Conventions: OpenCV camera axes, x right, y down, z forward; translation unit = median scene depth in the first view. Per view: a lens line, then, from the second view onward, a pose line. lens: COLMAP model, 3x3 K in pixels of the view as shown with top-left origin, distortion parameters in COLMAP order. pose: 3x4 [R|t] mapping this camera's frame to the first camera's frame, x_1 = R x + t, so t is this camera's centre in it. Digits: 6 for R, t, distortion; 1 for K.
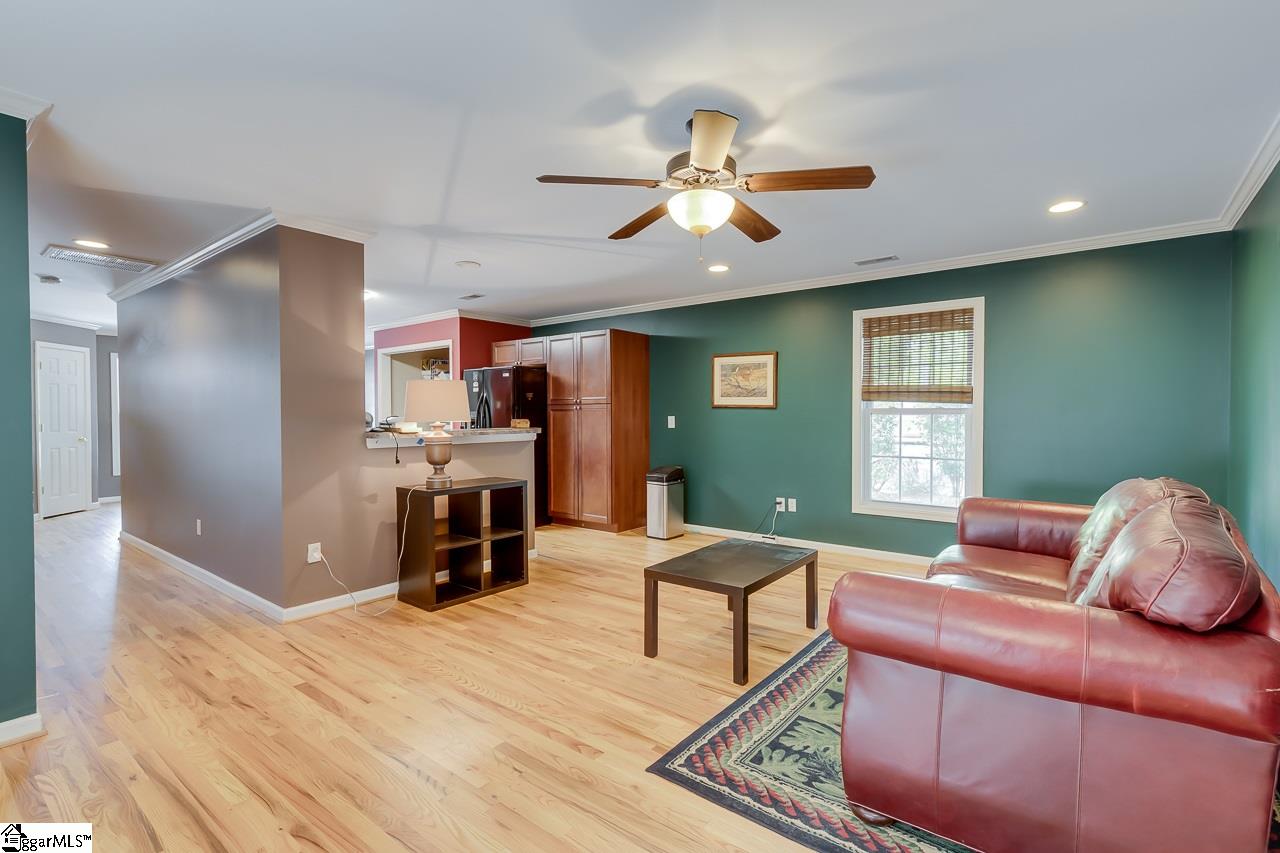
lens RADIAL K [[575.0, 0, 642.5], [0, 575.0, 424.0], [0, 0, 1]] dist [0.006227, -0.001201]
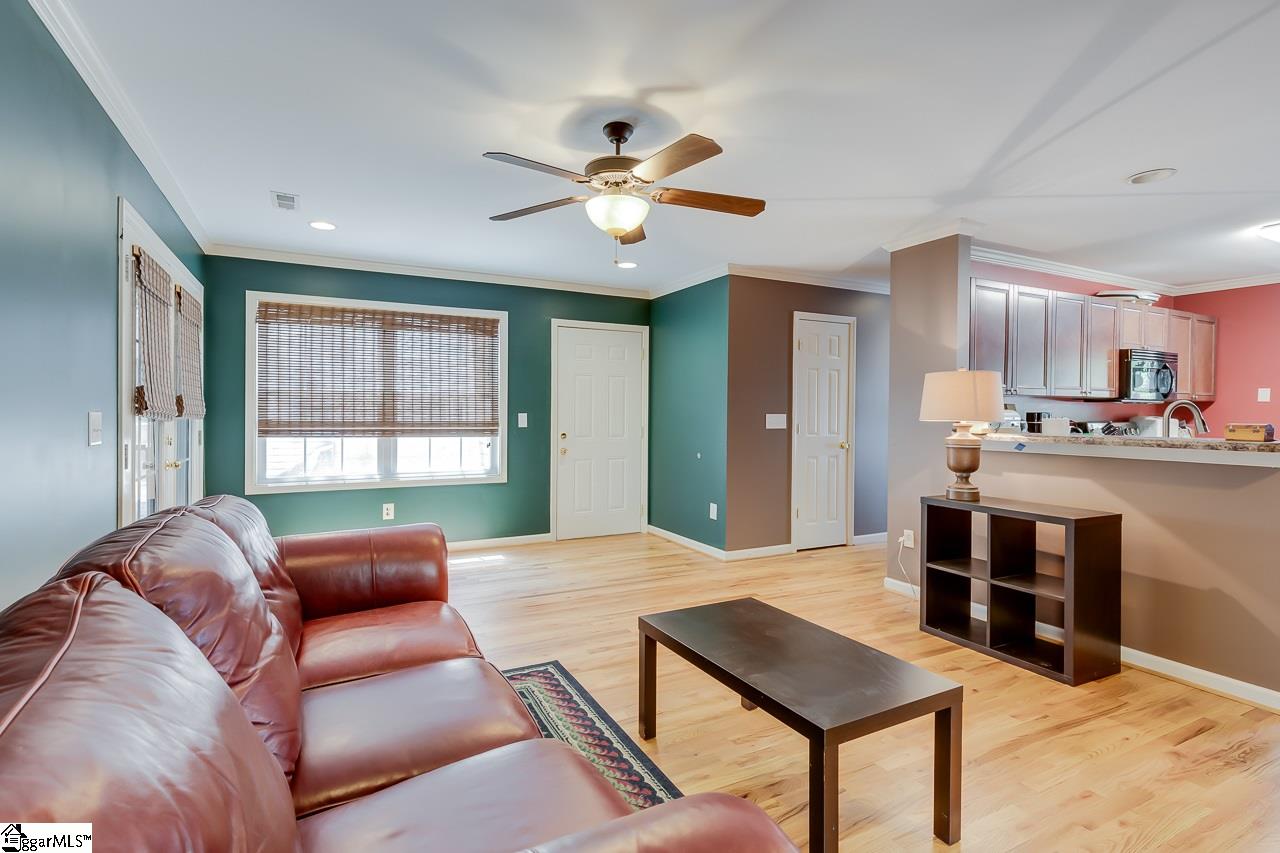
lens RADIAL K [[601.1, 0, 597.7], [0, 601.1, 417.3], [0, 0, 1]] dist [0.021003, 0.001547]
pose [[-0.447456, 0.000971, -0.894306, 0.925596], [-0.018700, 0.999771, 0.010442, -0.013261], [0.894111, 0.021396, -0.447335, 1.246358]]
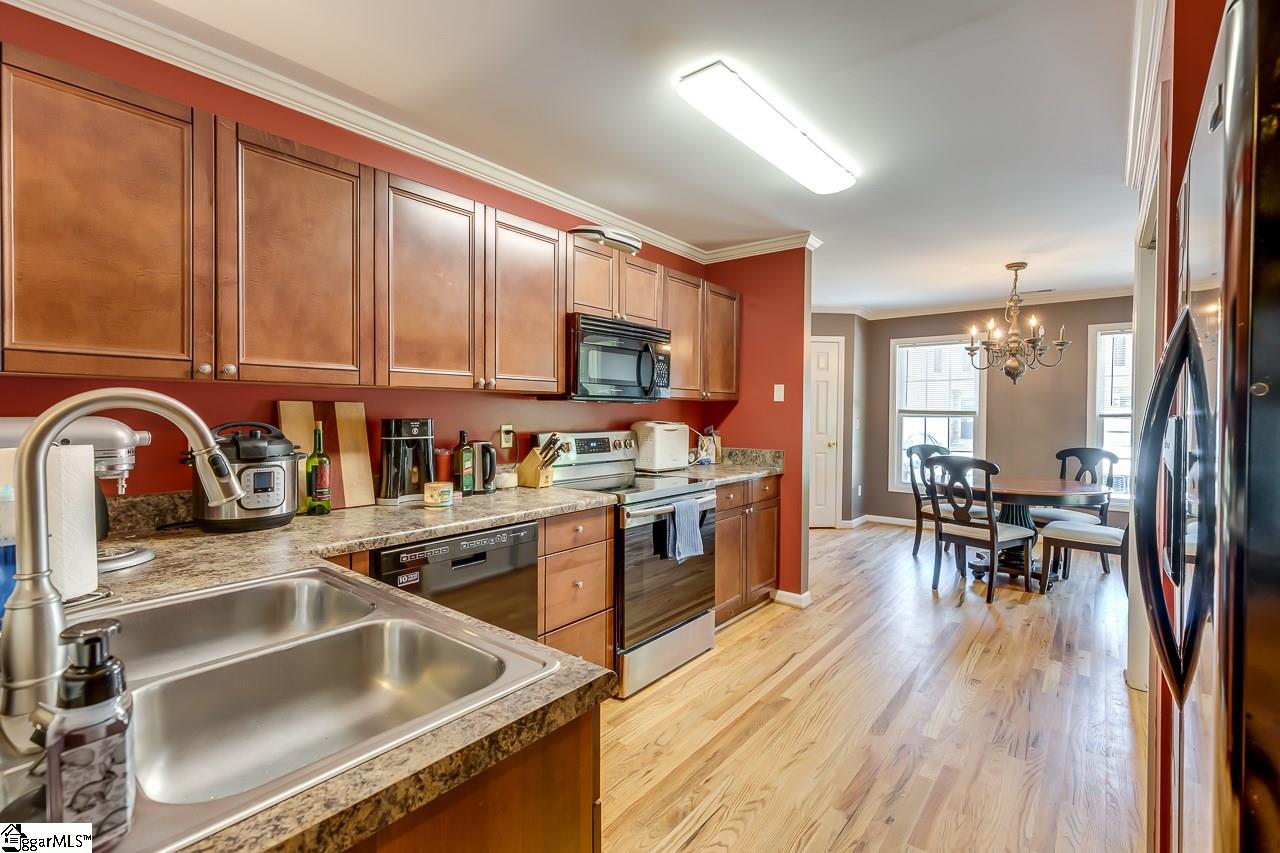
lens RADIAL K [[575.0, 0, 642.4], [0, 575.0, 422.0], [0, 0, 1]] dist [0.006227, -0.001201]
pose [[-0.039506, 0.014037, -0.999121, -0.240119], [-0.015084, 0.999779, 0.014642, -0.043594], [0.999105, 0.015649, -0.039285, 1.927895]]
